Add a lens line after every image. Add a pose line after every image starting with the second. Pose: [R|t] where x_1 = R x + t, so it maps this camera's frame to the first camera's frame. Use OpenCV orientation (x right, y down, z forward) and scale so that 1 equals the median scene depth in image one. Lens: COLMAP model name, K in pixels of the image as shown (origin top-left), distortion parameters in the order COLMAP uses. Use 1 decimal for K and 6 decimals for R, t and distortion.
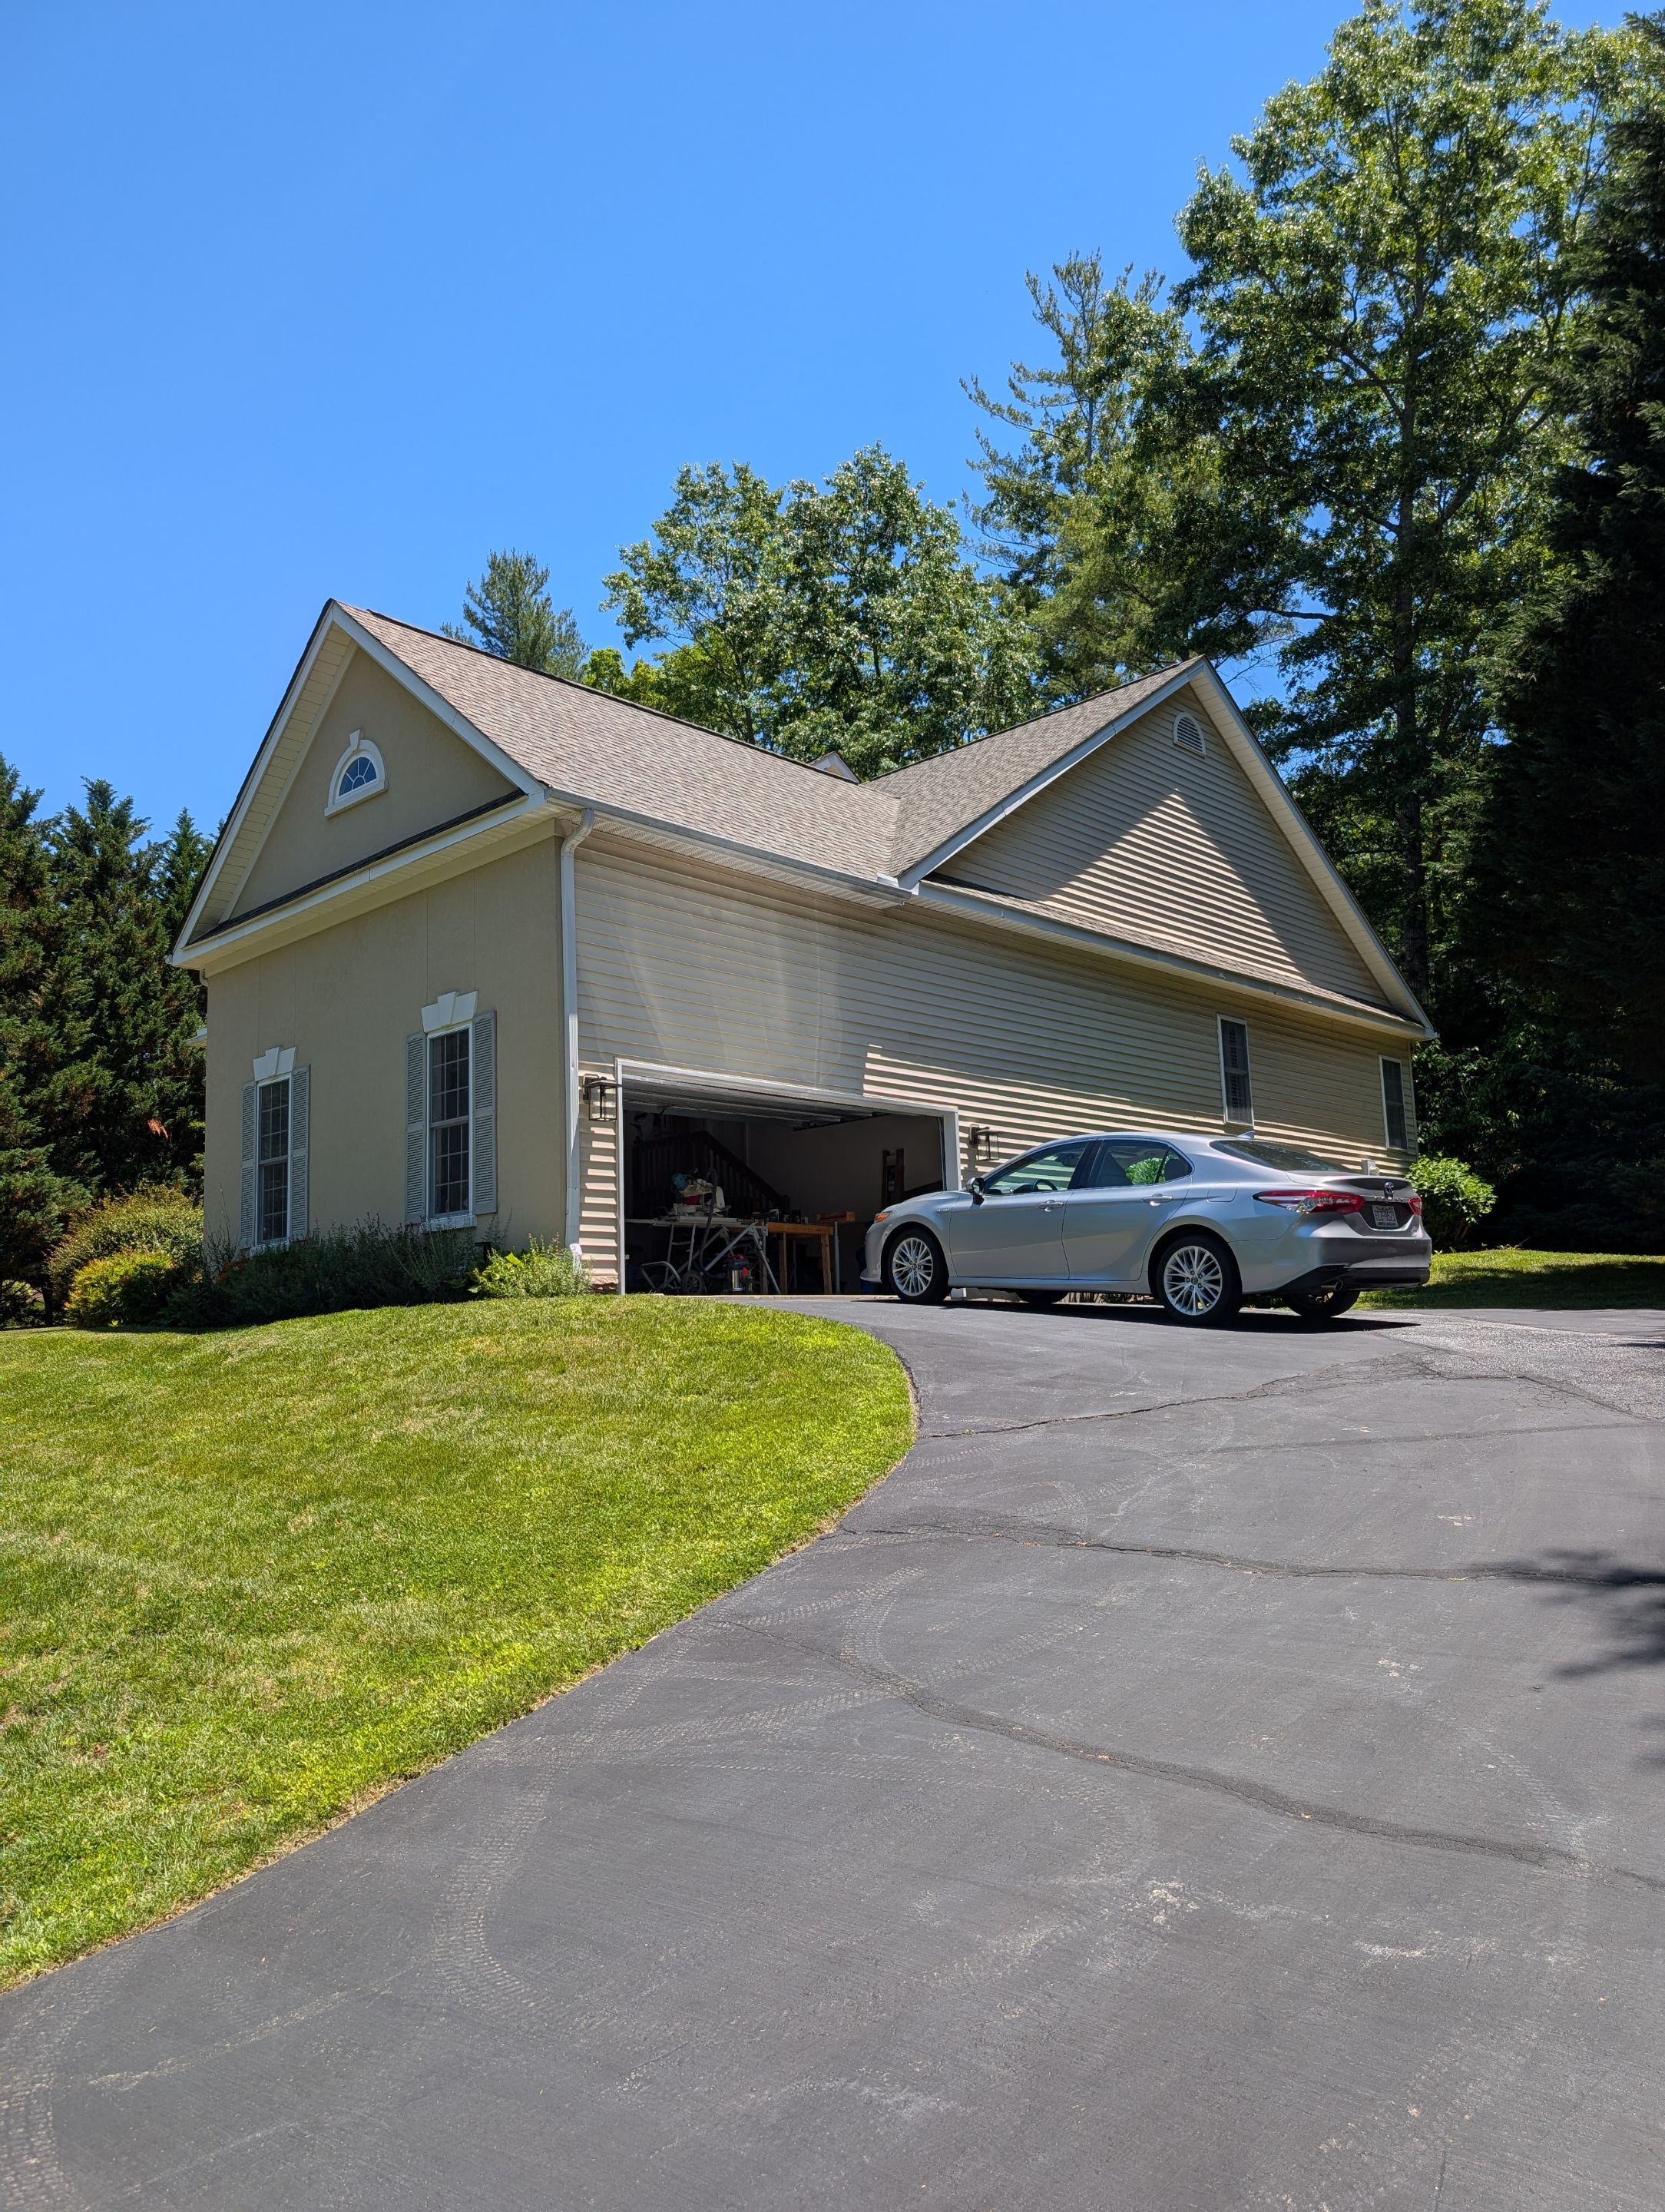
lens RADIAL K [[1614.1, 0, 832.5], [0, 1614.1, 1106.0], [0, 0, 1]] dist [0.011092, -0.014111]
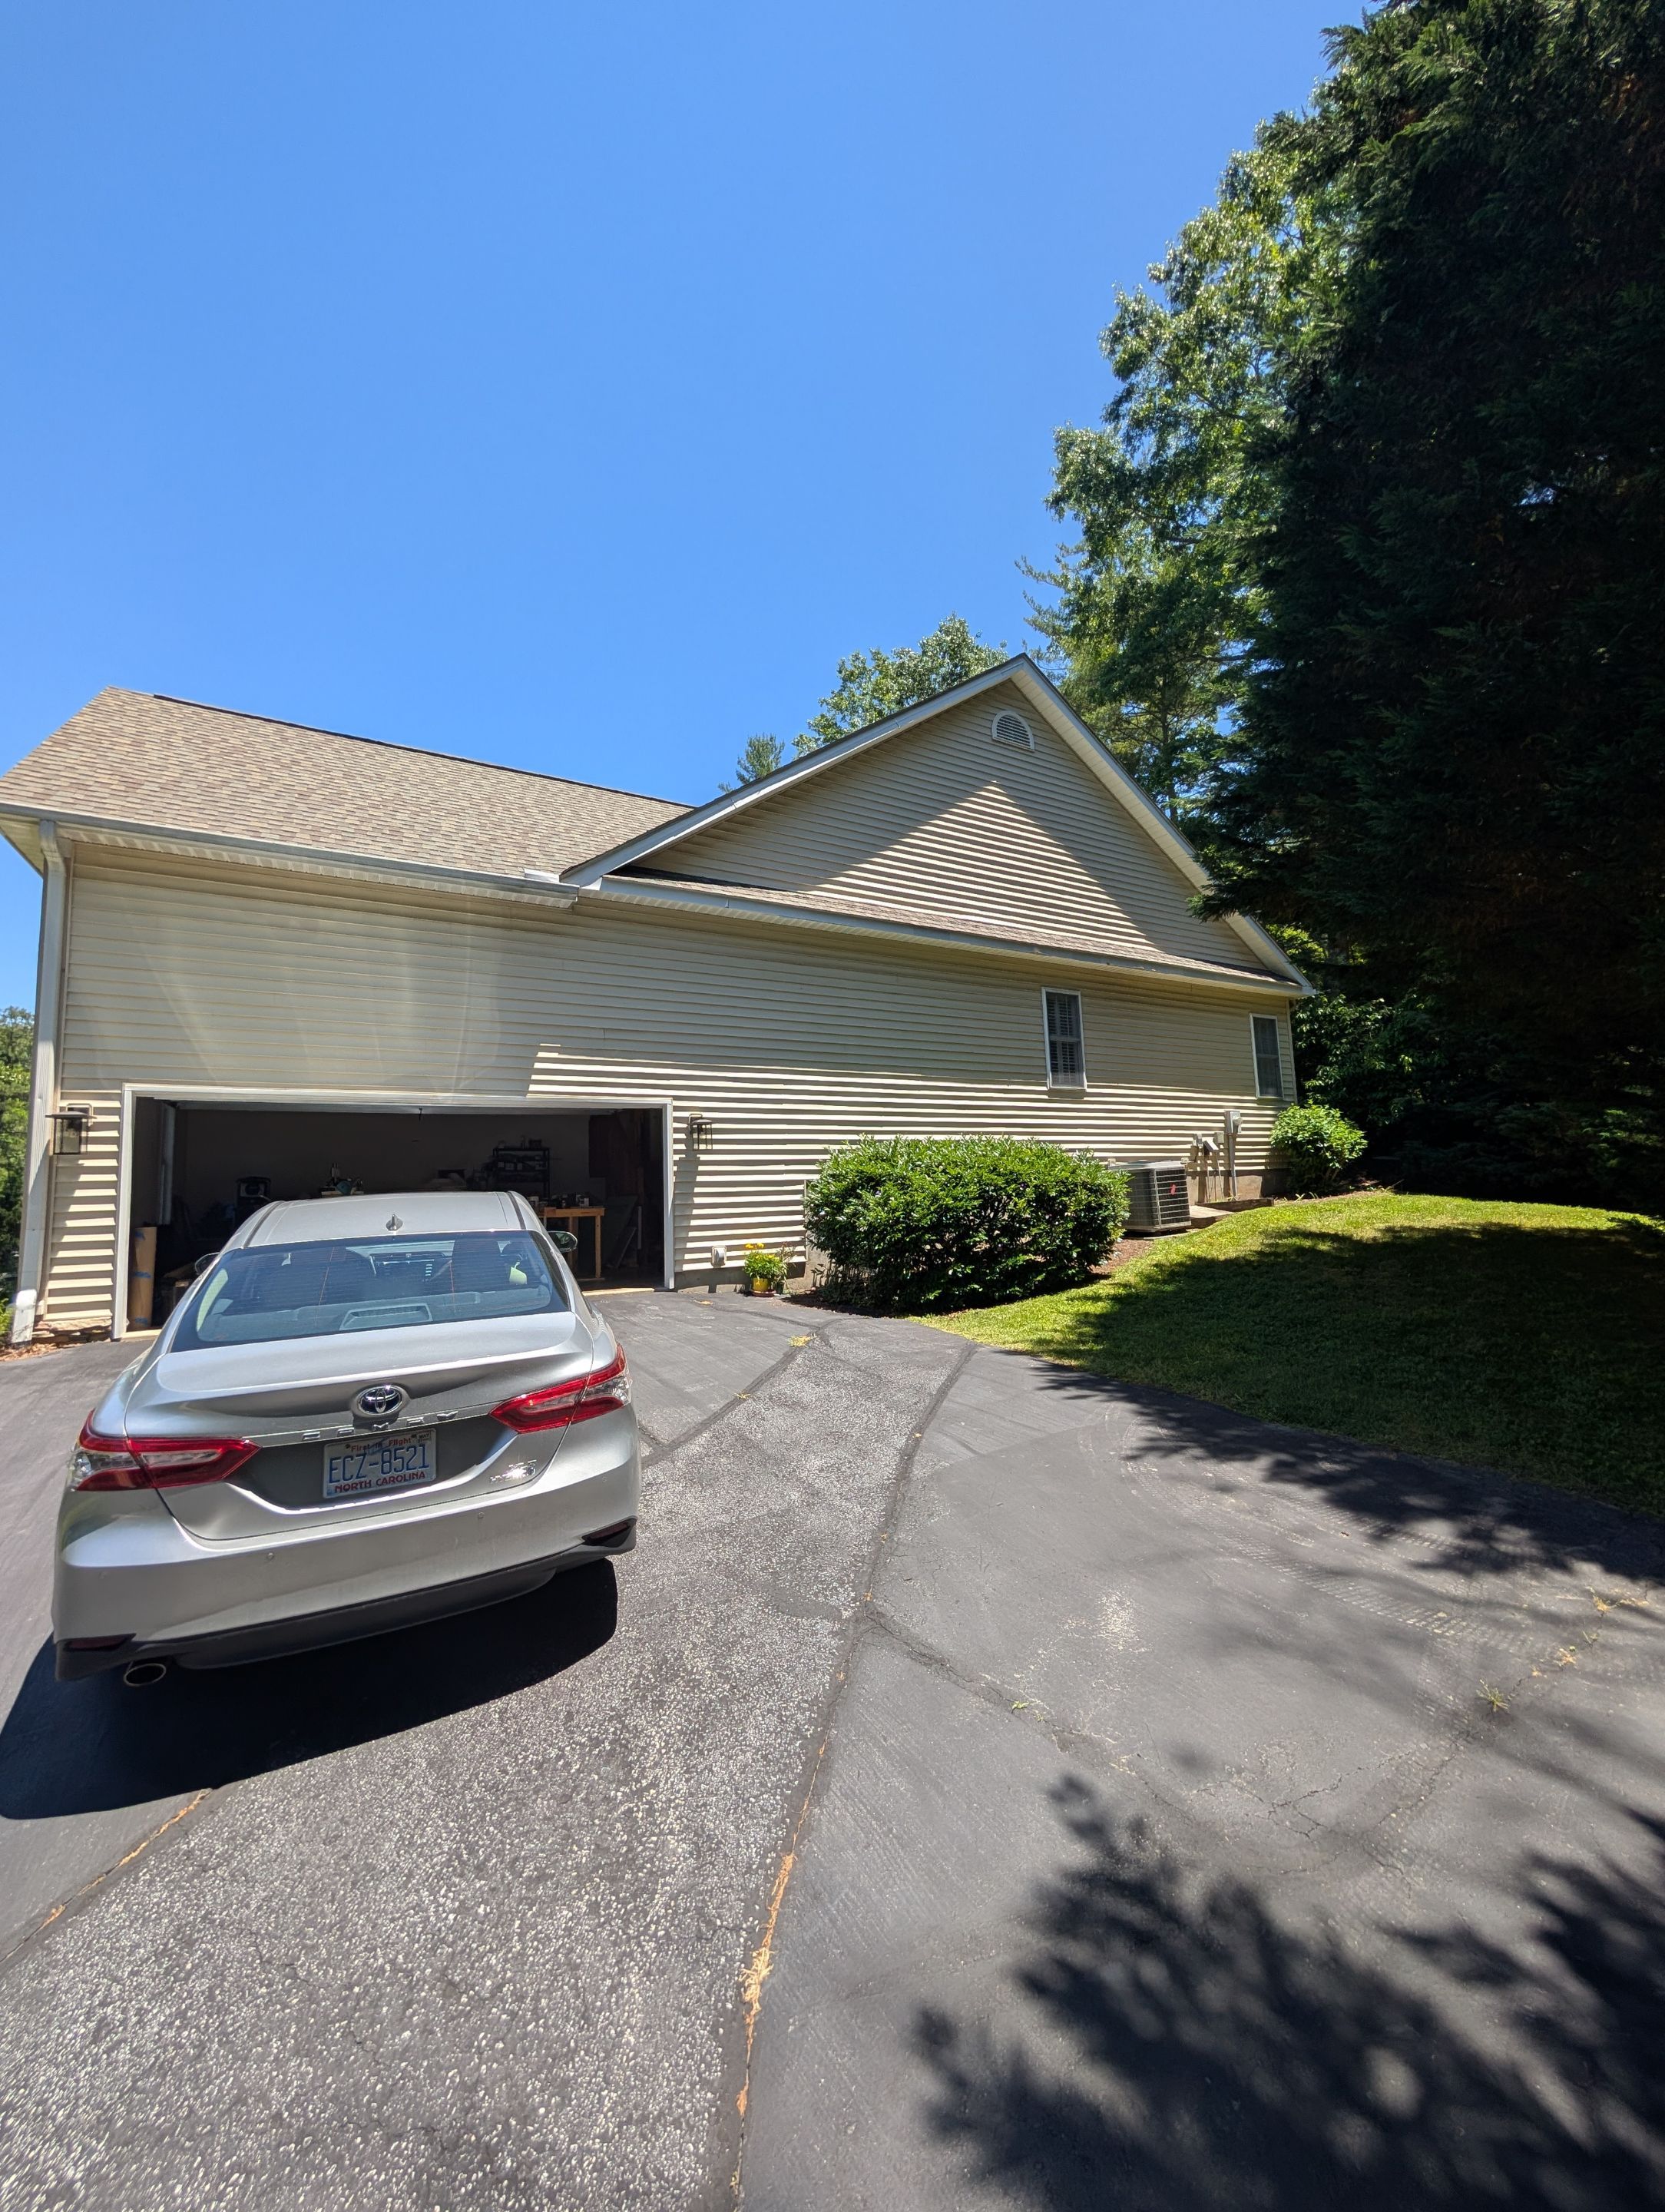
lens RADIAL K [[848.9, 0, 827.6], [0, 848.9, 1094.5], [0, 0, 1]] dist [0.001067, 0.000090]
pose [[0.957203, -0.033011, -0.287529, 0.264479], [0.046475, 0.998113, 0.040126, -0.015143], [0.285662, -0.051772, 0.956931, 0.416718]]
